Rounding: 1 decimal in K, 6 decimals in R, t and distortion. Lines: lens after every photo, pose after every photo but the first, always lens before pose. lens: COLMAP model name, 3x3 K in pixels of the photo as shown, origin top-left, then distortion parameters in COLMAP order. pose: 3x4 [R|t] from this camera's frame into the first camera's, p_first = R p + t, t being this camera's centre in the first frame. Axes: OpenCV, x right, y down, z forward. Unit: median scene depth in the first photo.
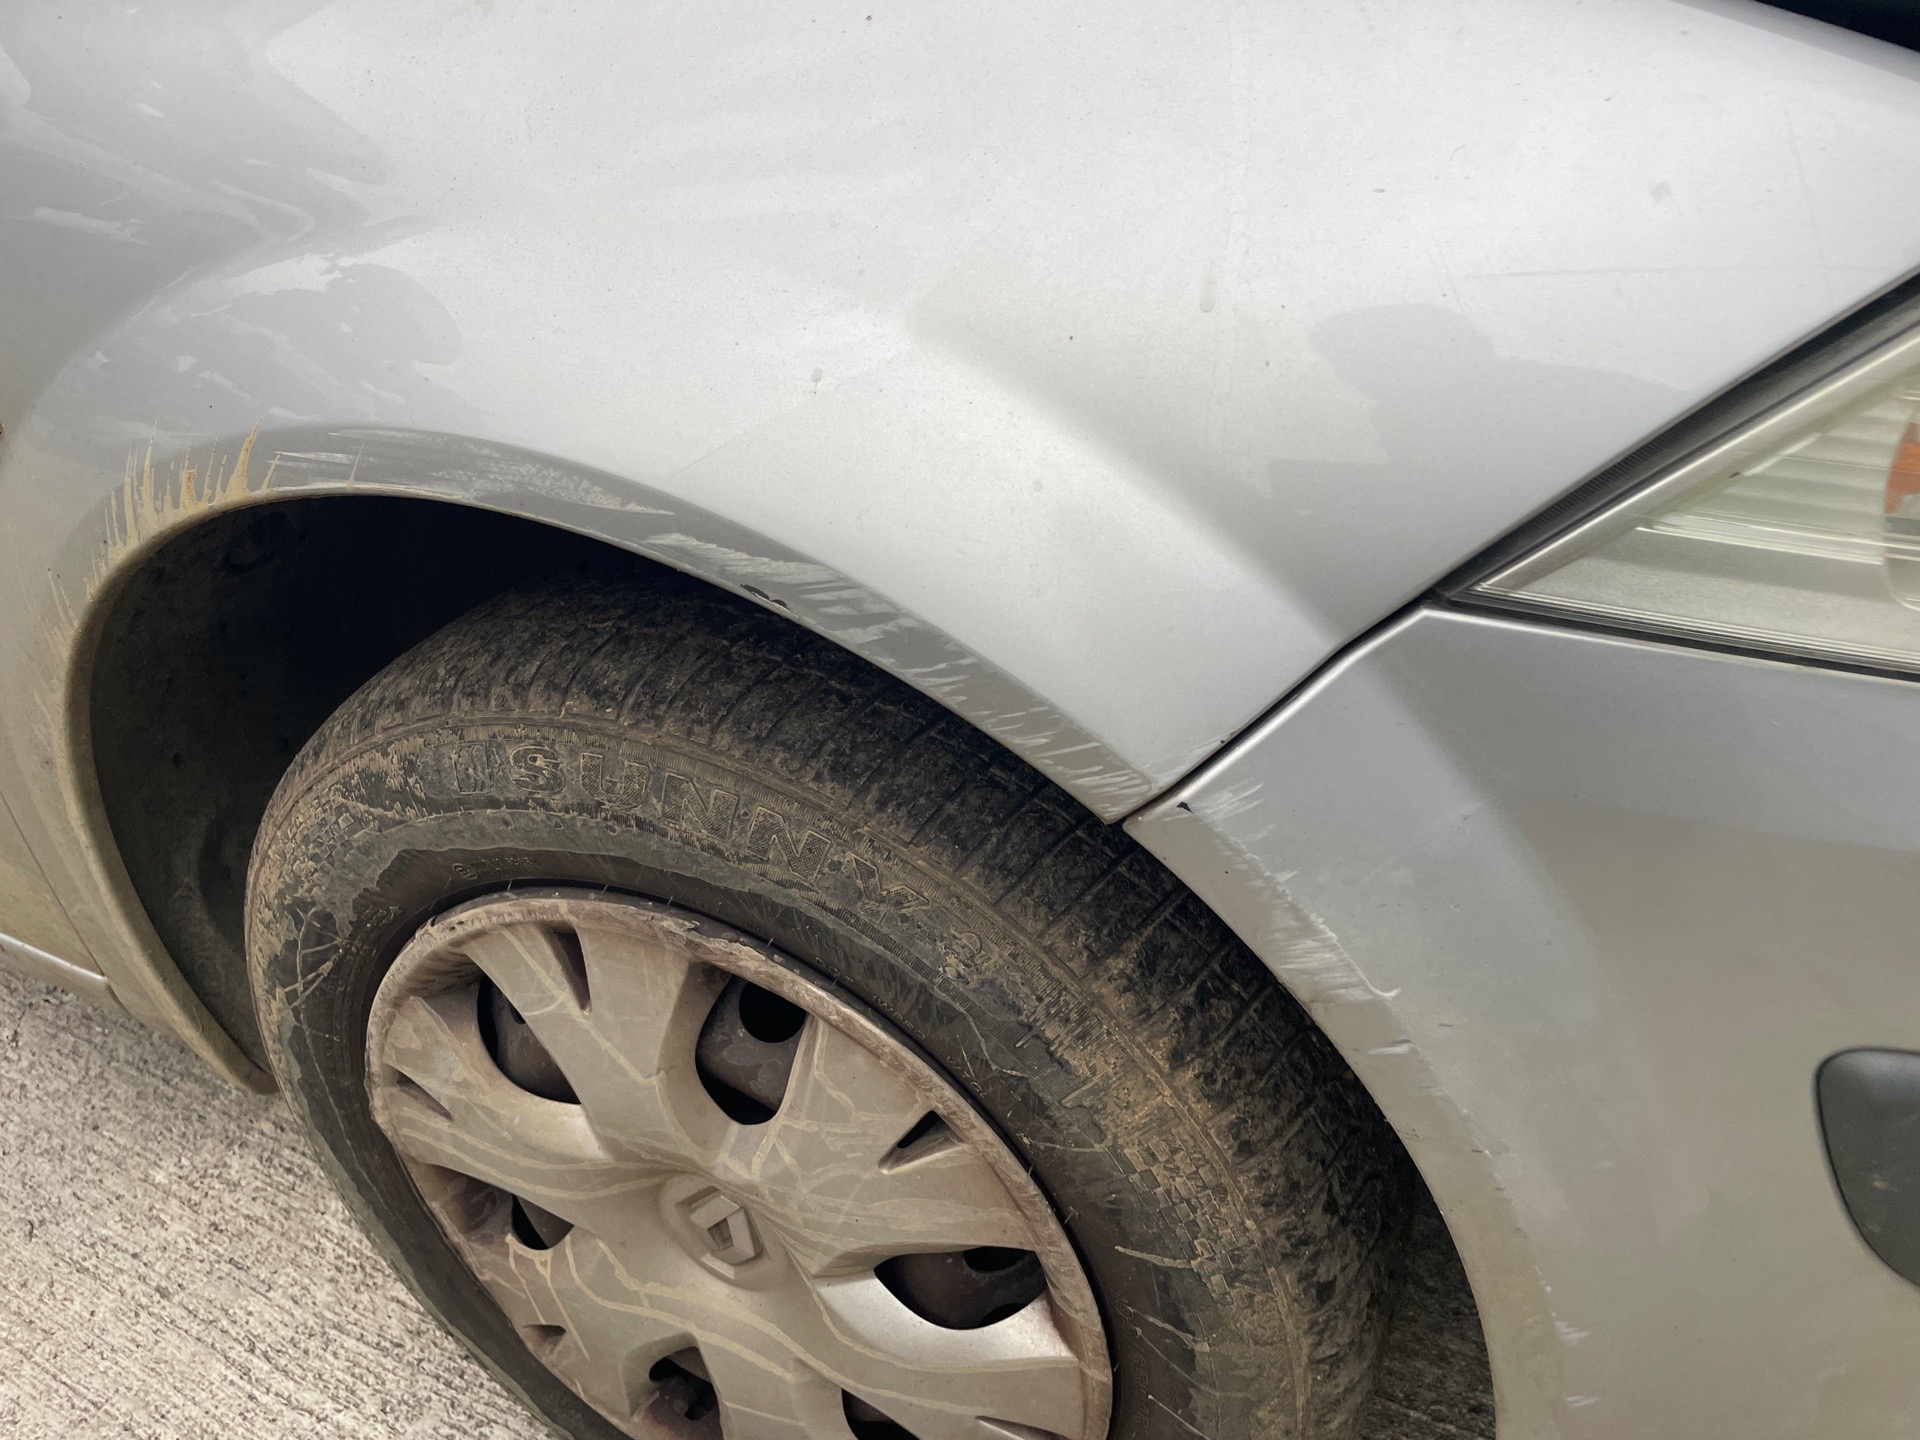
lens RADIAL K [[1445.0, 0, 958.2], [0, 1445.0, 745.8], [0, 0, 1]] dist [0.086407, -0.106262]
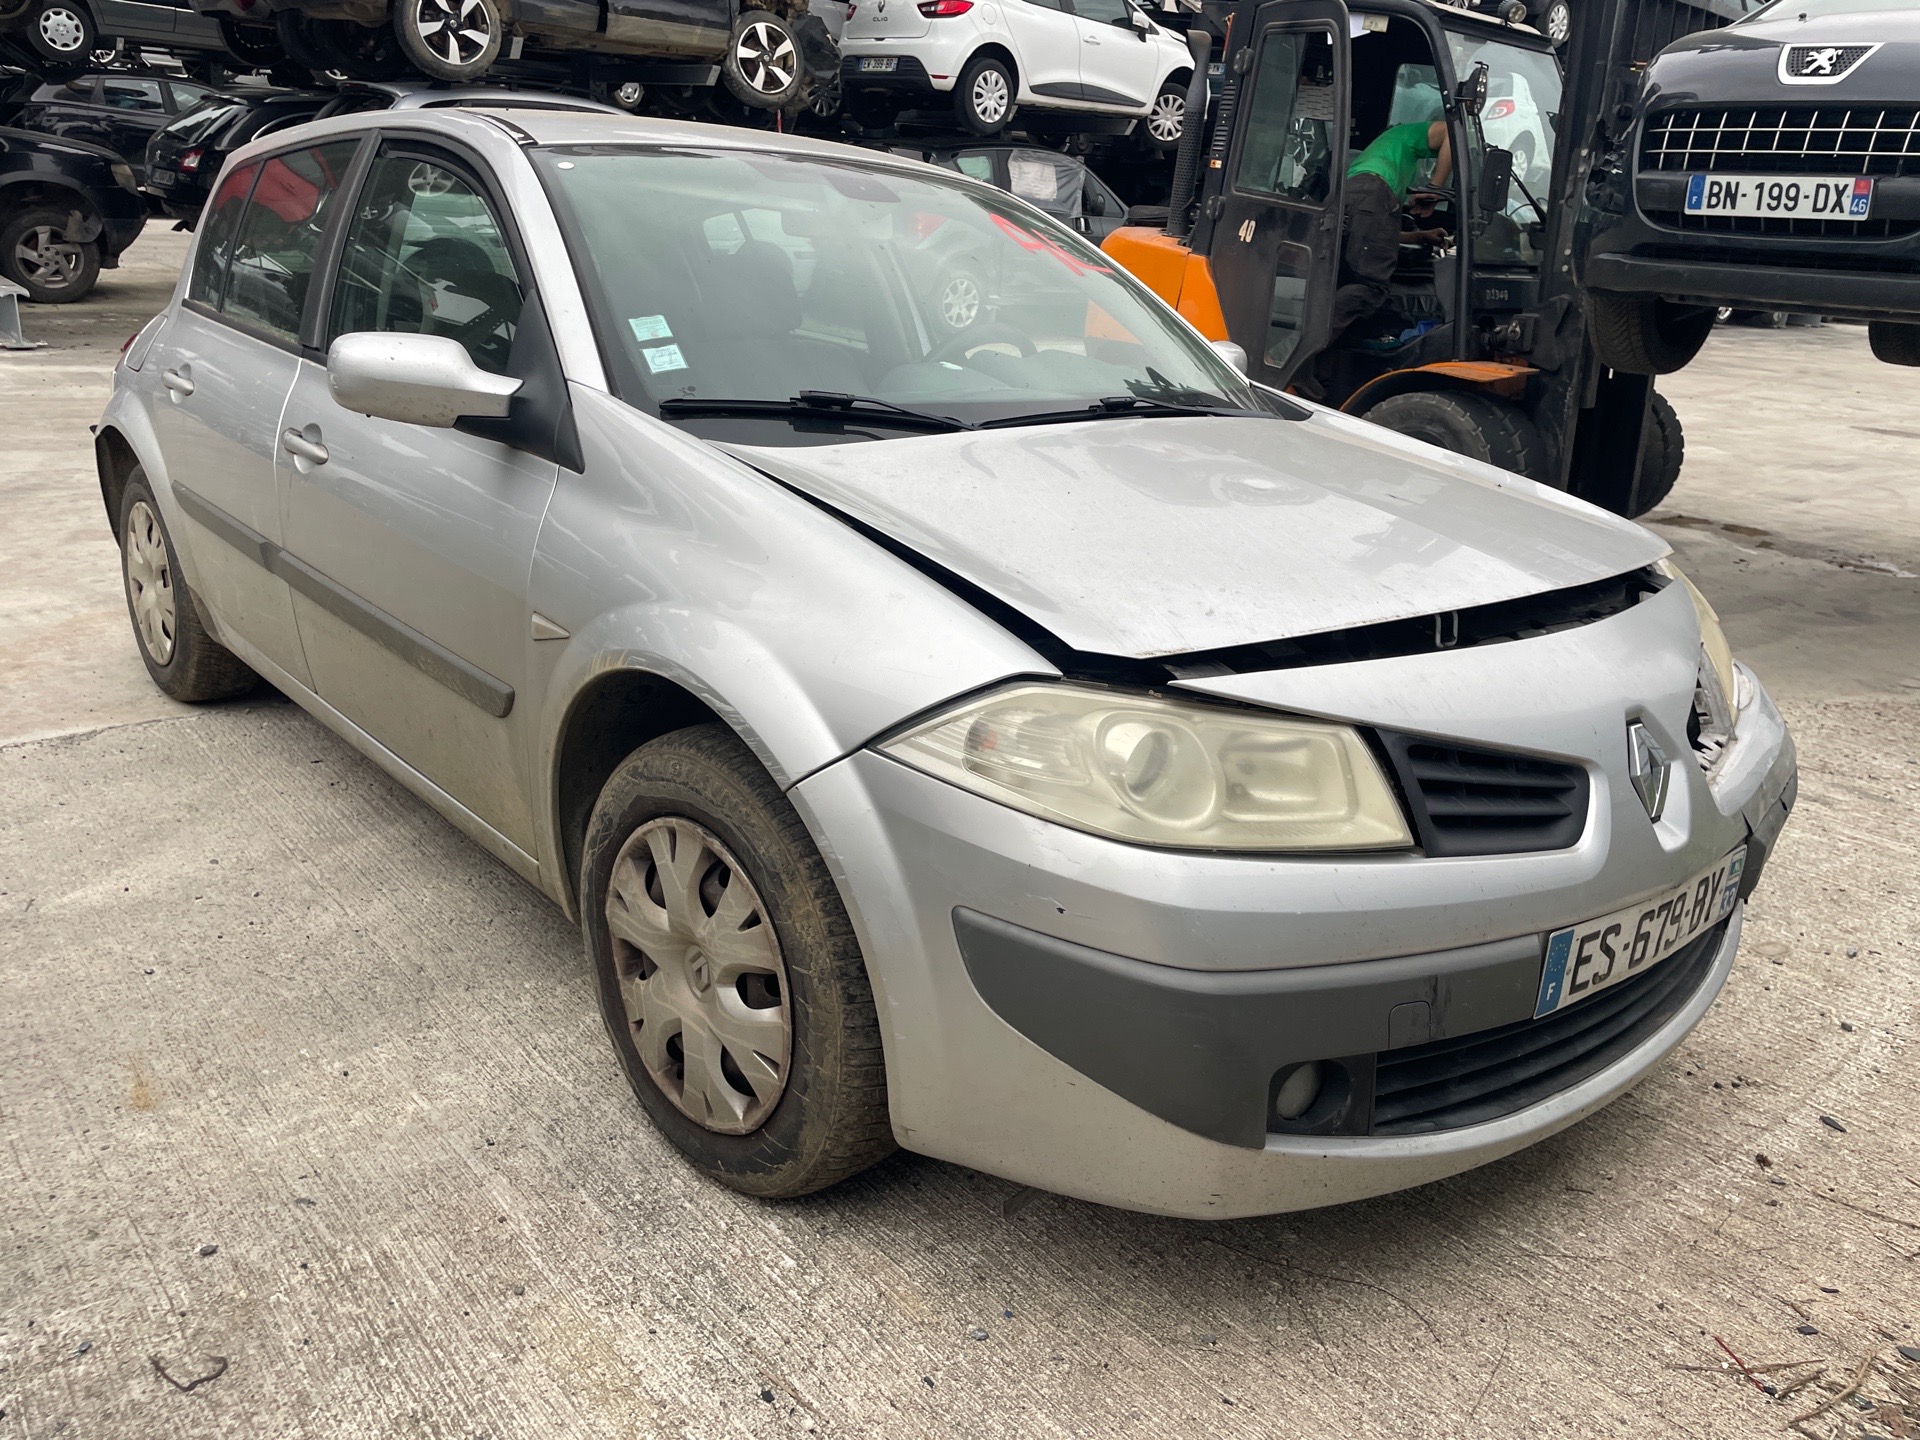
lens RADIAL K [[1445.0, 0, 958.2], [0, 1445.0, 745.8], [0, 0, 1]] dist [0.086407, -0.106262]
pose [[0.920841, 0.213248, -0.326463, 1.187046], [-0.285658, 0.938795, -0.192518, 0.368641], [0.265428, 0.270535, 0.925397, -1.610391]]
